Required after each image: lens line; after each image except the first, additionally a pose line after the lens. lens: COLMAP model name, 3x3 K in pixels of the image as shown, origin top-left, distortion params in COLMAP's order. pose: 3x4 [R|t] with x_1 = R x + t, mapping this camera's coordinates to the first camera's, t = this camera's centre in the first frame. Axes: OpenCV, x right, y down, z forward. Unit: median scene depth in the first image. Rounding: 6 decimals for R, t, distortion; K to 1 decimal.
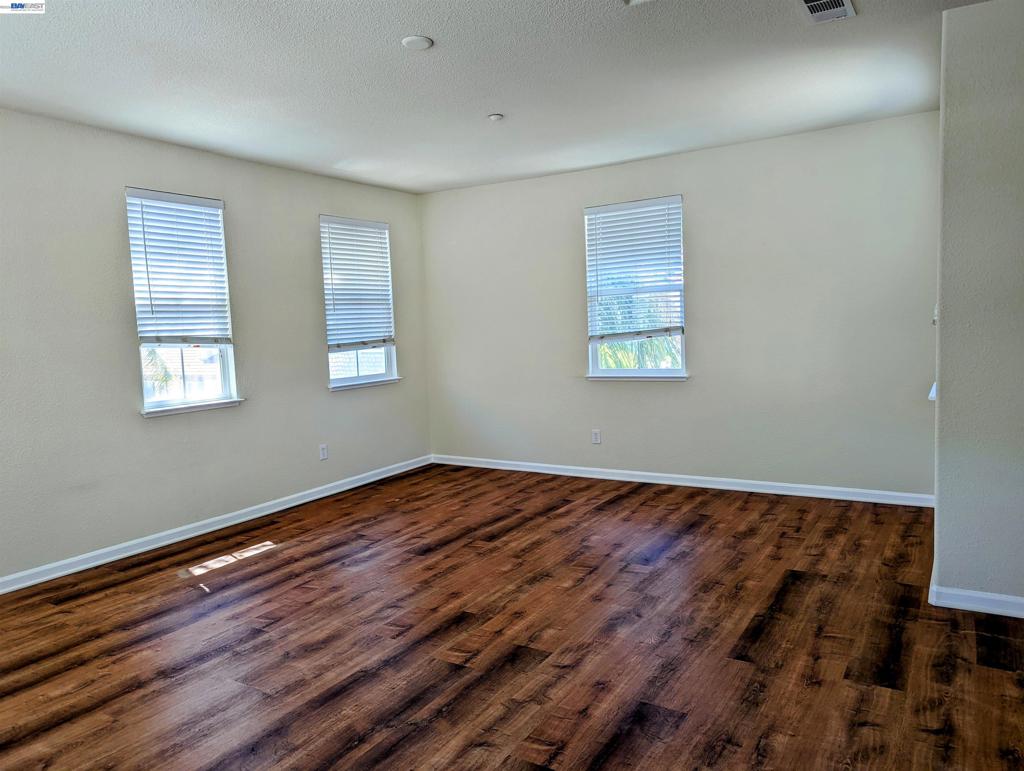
lens RADIAL K [[725.1, 0, 513.4], [0, 725.1, 378.5], [0, 0, 1]] dist [0.056155, -0.044560]
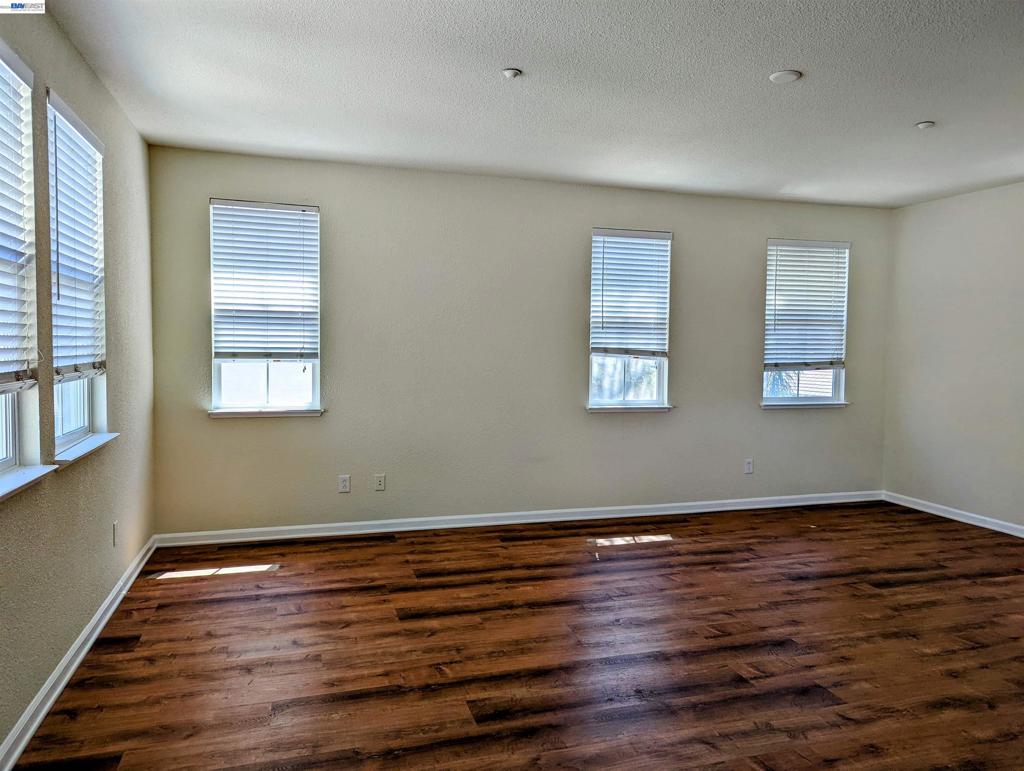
lens RADIAL K [[725.1, 0, 527.0], [0, 725.1, 375.0], [0, 0, 1]] dist [0.056155, -0.044560]
pose [[0.757744, 0.072445, -0.648519, 0.216080], [-0.090545, 0.995877, 0.005453, -0.007262], [0.646240, 0.054588, 0.761179, -0.003837]]
